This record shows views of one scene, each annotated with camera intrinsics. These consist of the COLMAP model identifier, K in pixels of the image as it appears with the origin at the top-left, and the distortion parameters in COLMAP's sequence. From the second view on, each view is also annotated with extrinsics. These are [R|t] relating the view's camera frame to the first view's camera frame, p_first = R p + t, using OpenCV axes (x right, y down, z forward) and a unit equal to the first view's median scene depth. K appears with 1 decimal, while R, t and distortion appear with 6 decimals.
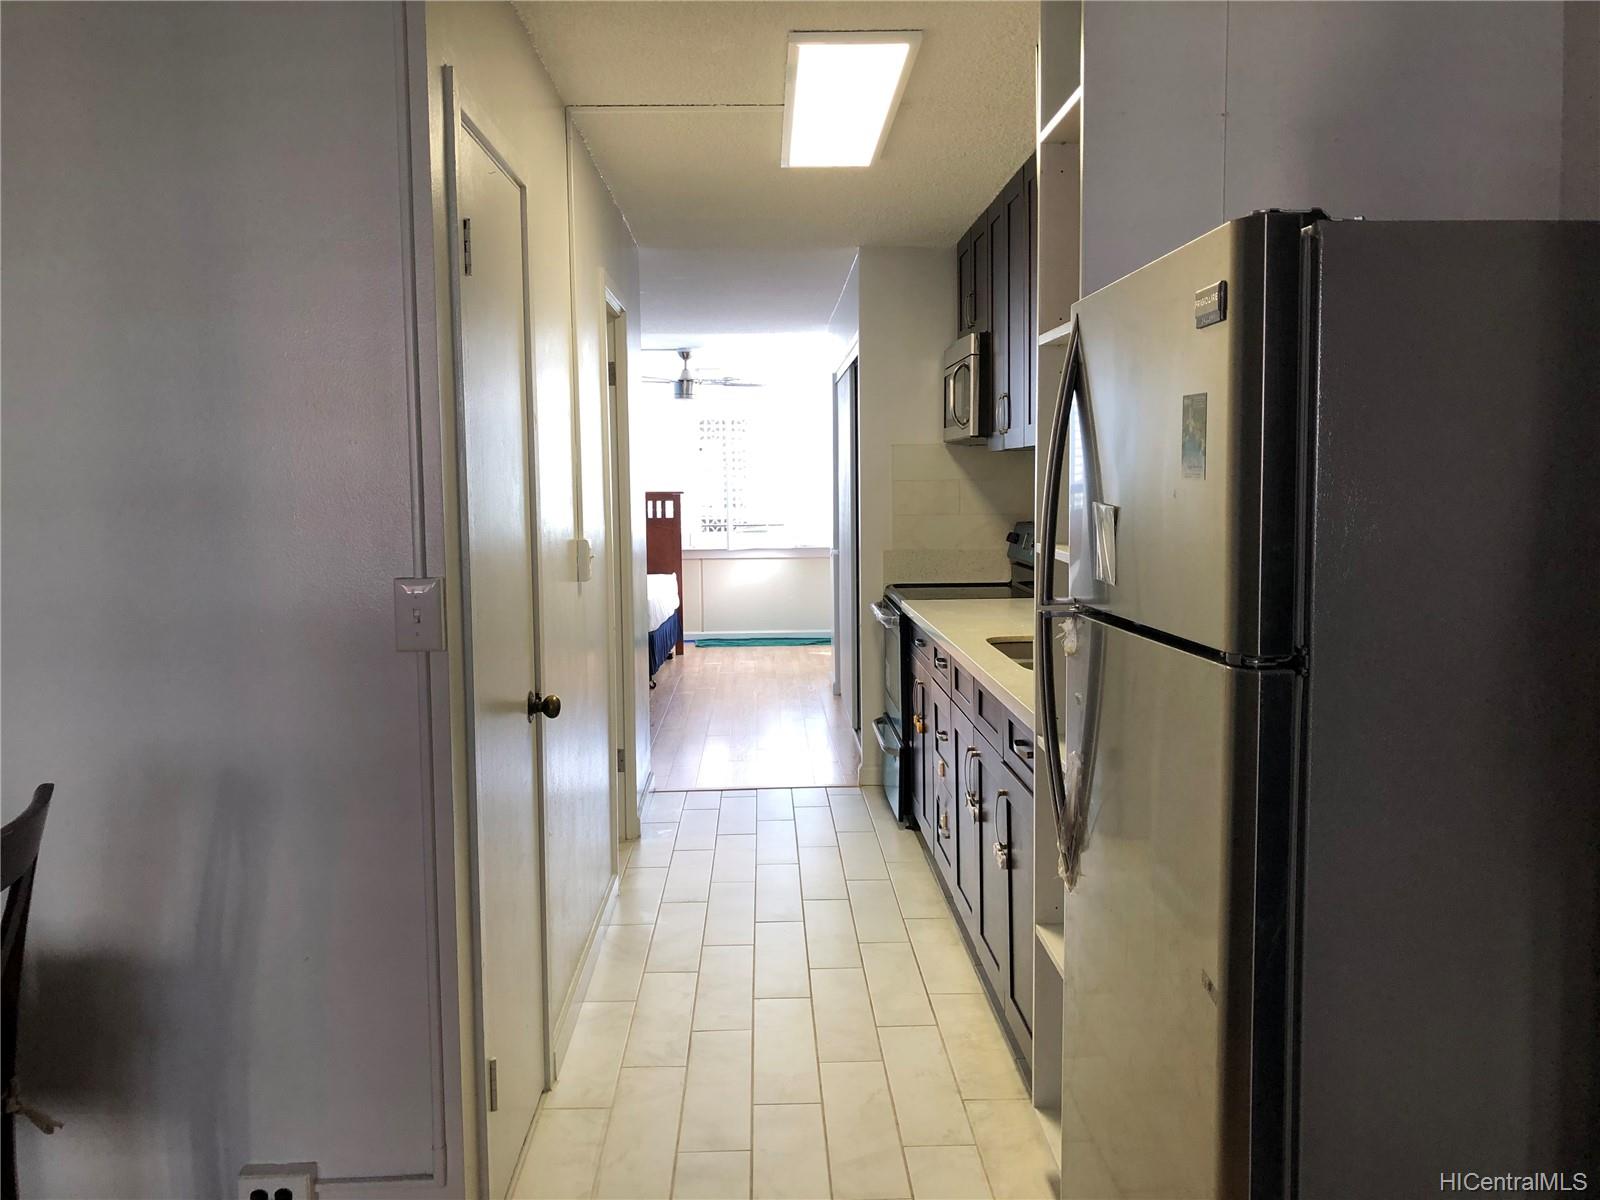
lens RADIAL K [[1324.7, 0, 795.5], [0, 1324.7, 599.9], [0, 0, 1]] dist [0.000247, -0.000398]
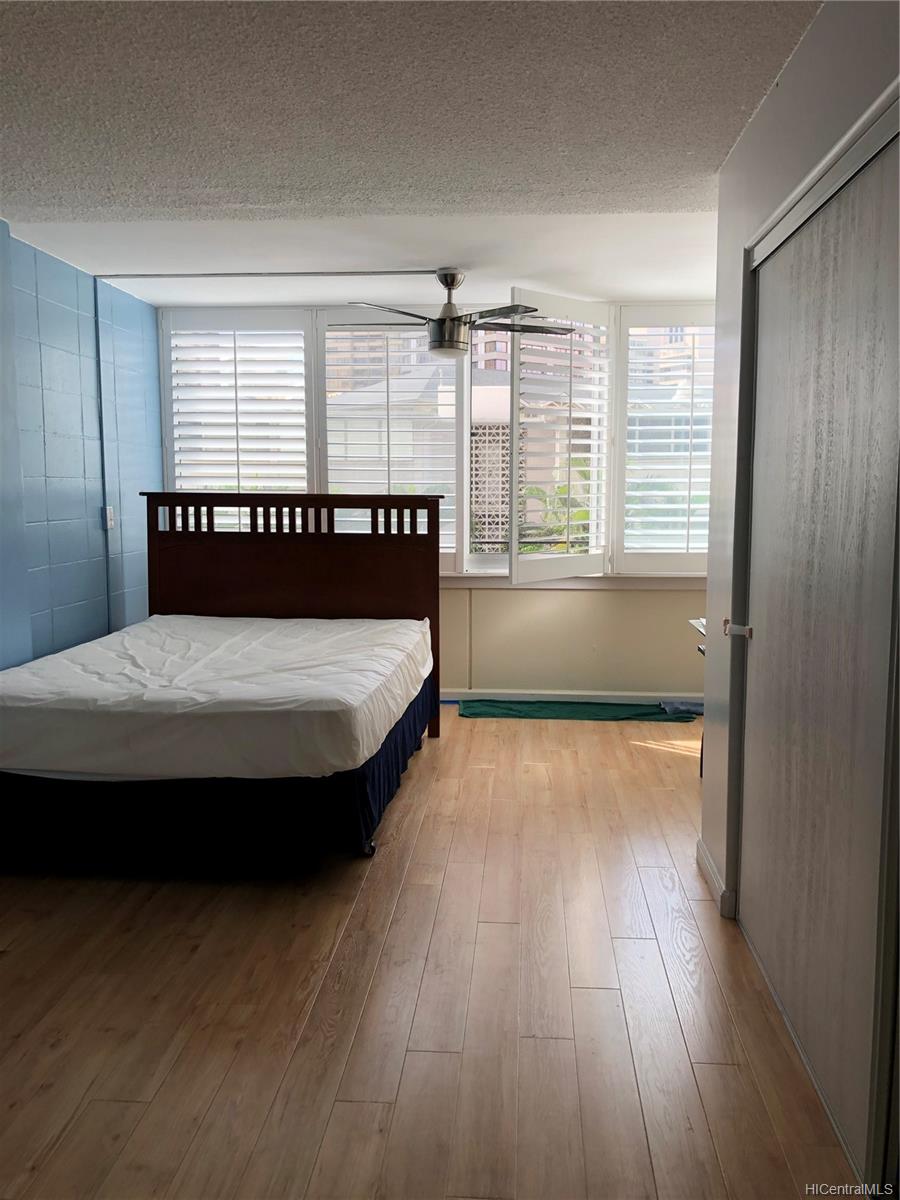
lens RADIAL K [[993.5, 0, 451.2], [0, 993.5, 599.3], [0, 0, 1]] dist [0.000247, -0.000398]
pose [[0.994922, 0.023370, -0.097895, -0.032281], [-0.021387, 0.999545, 0.021255, -0.042051], [0.098348, -0.019053, 0.994970, 0.523023]]
